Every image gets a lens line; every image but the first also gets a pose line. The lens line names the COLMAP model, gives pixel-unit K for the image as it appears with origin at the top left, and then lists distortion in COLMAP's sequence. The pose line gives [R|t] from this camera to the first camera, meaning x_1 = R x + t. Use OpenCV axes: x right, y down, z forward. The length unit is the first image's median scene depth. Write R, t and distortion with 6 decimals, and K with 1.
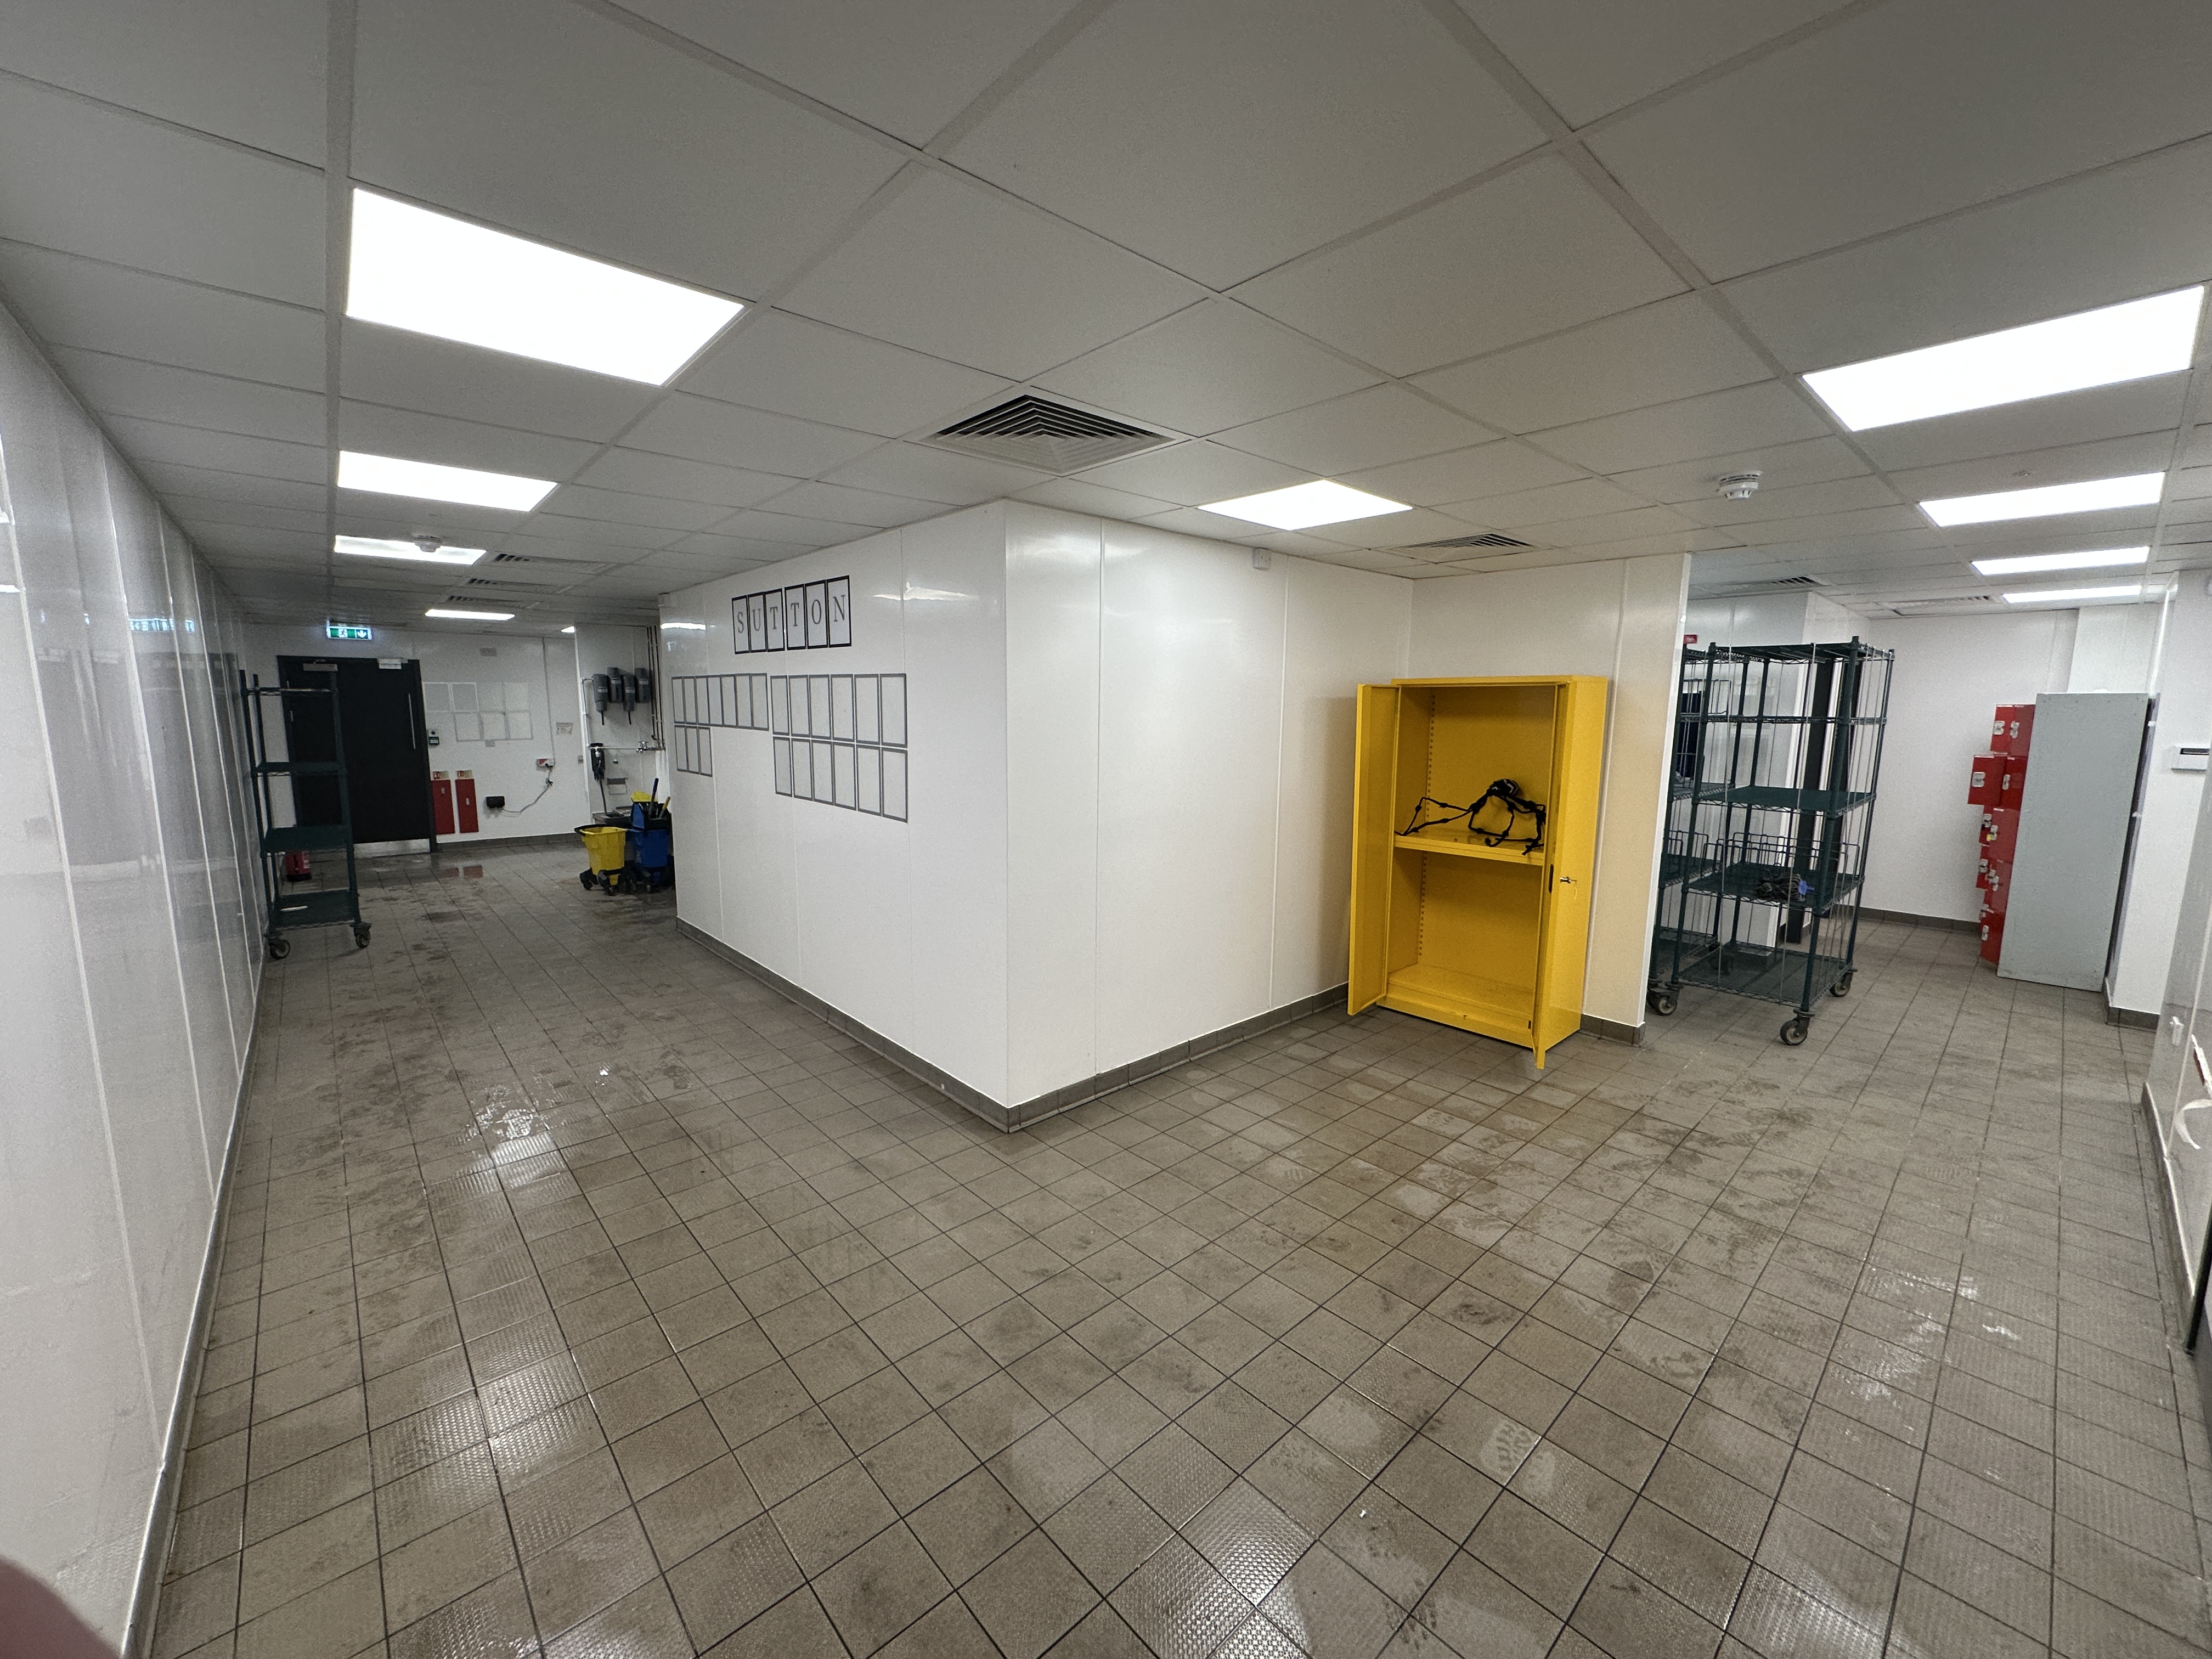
lens RADIAL K [[879.6, 0, 1105.8], [0, 879.6, 827.7], [0, 0, 1]] dist [-0.000821, -0.000474]
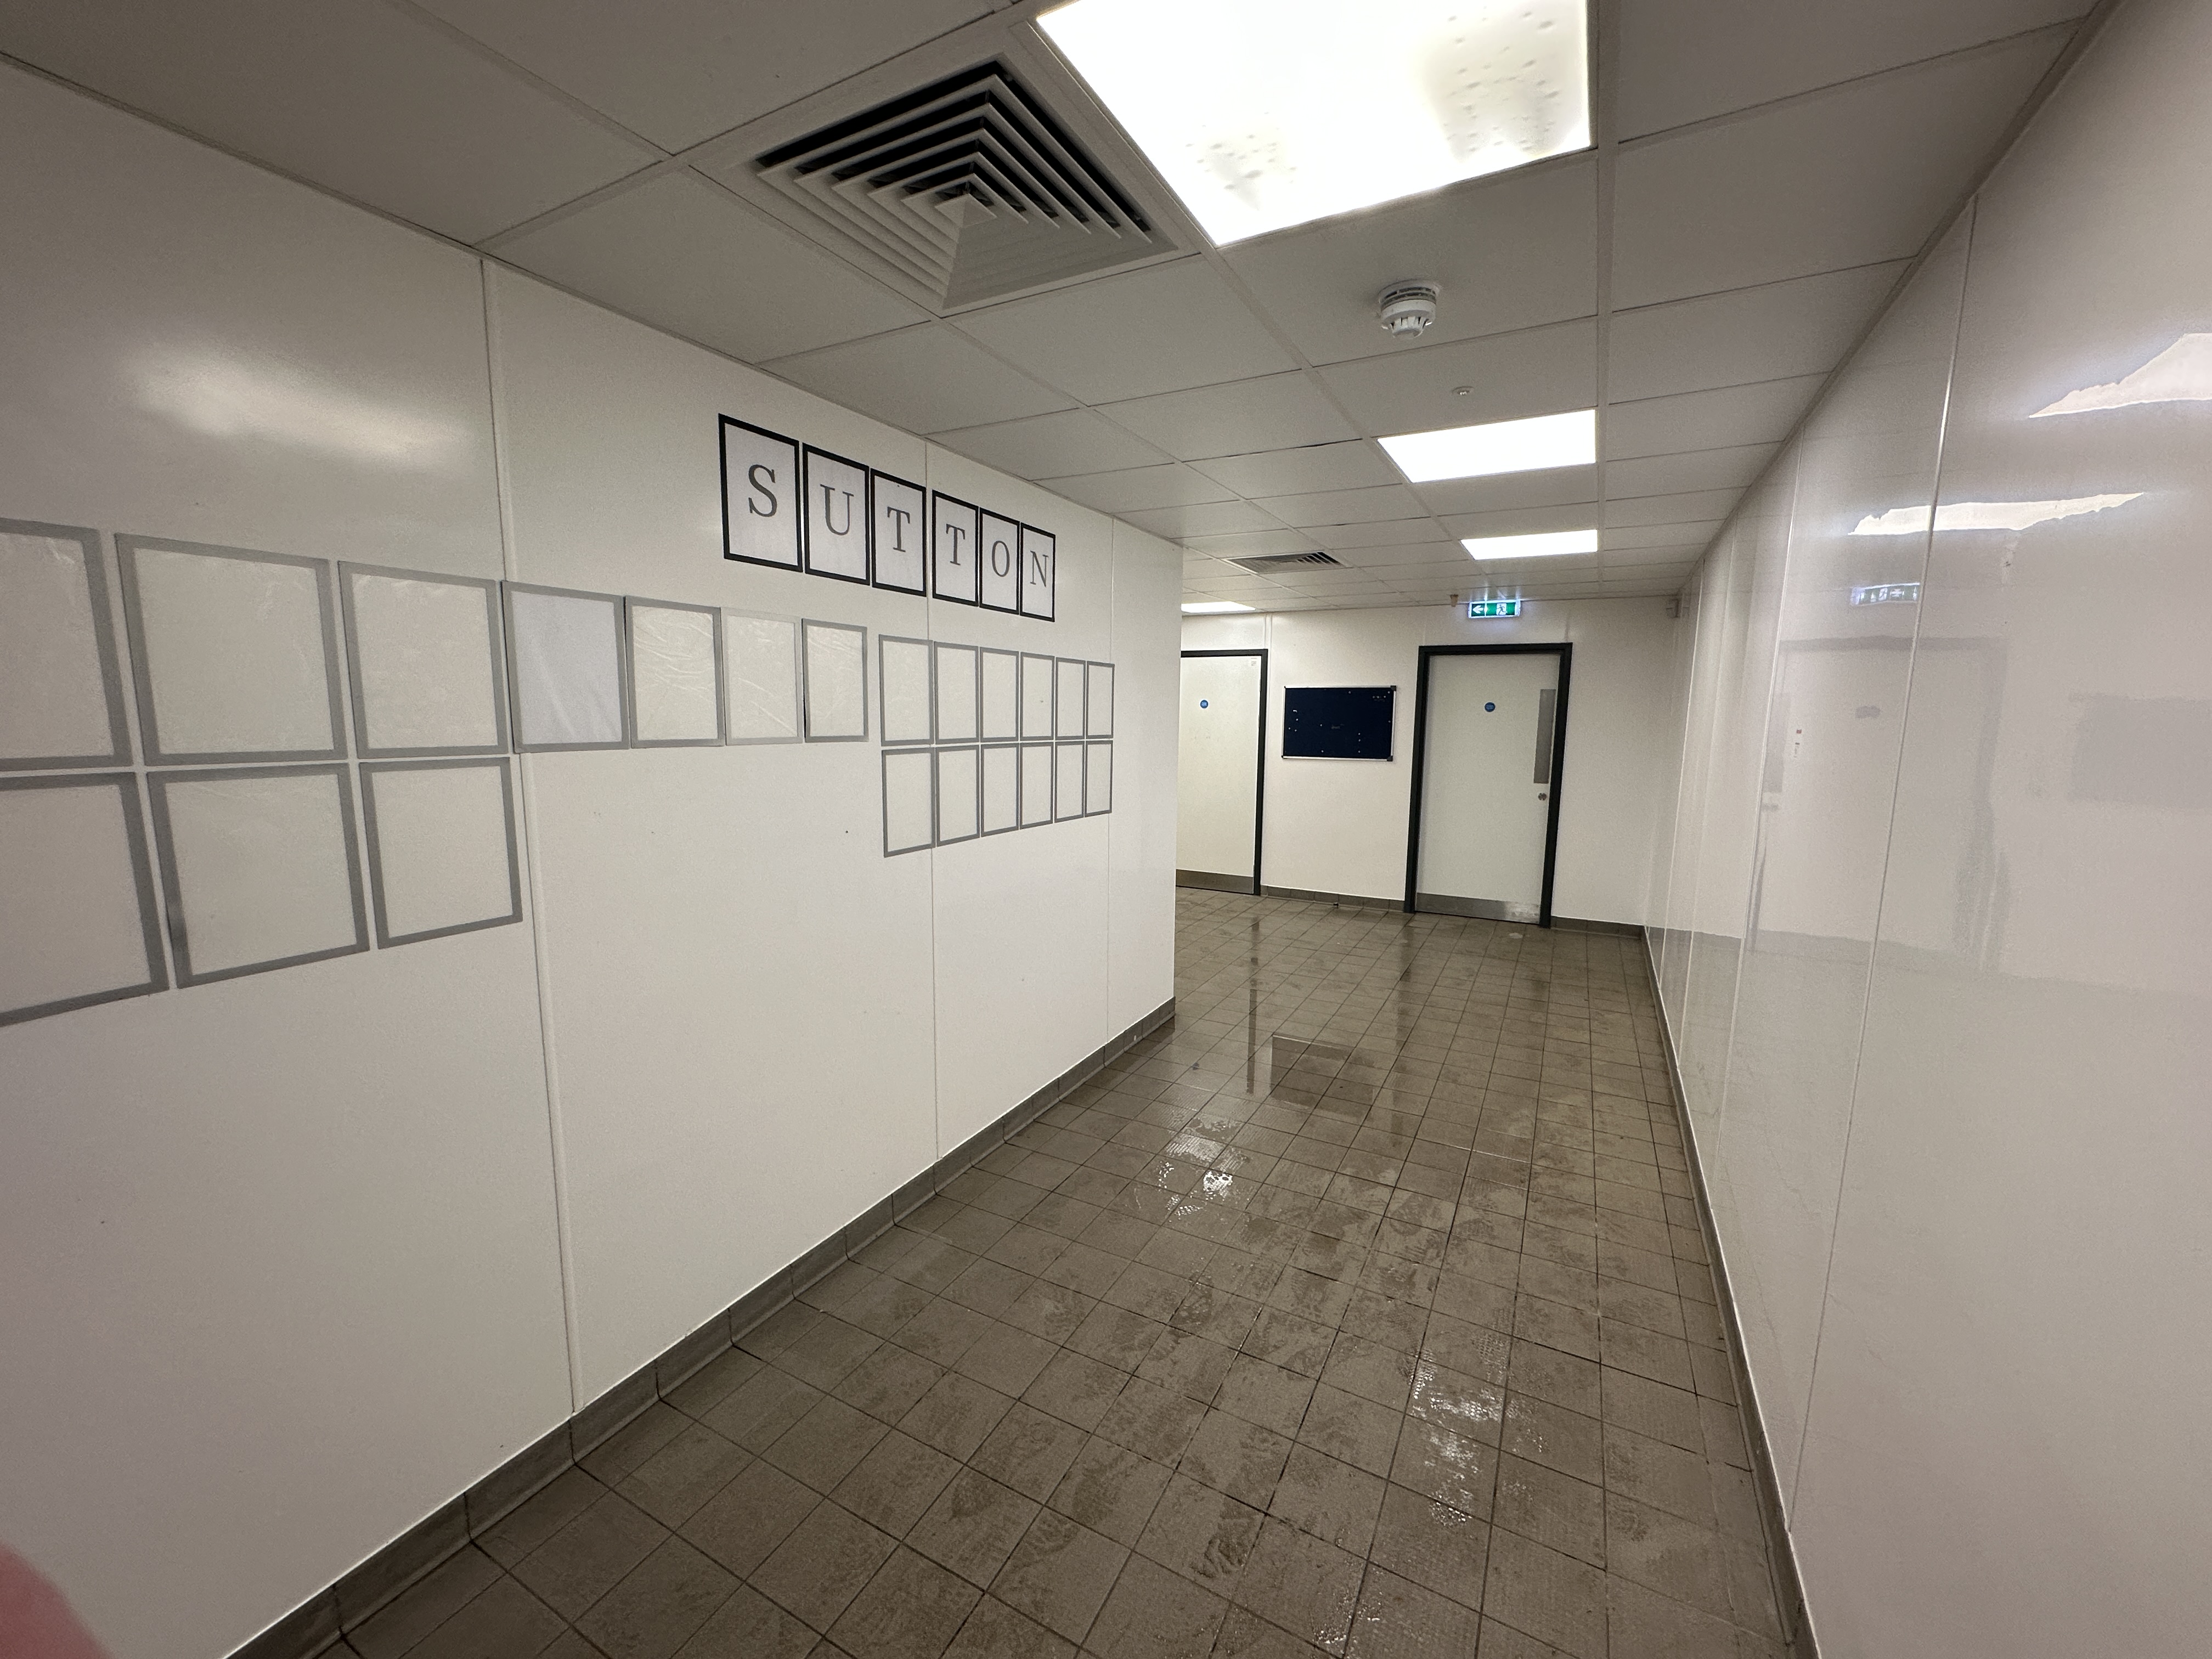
lens RADIAL K [[879.6, 0, 1102.0], [0, 879.6, 831.1], [0, 0, 1]] dist [-0.000821, -0.000474]
pose [[-0.333449, -0.147040, 0.931231, -0.886120], [0.115843, 0.973887, 0.195255, -0.139248], [-0.935624, 0.172984, -0.307708, 1.009941]]
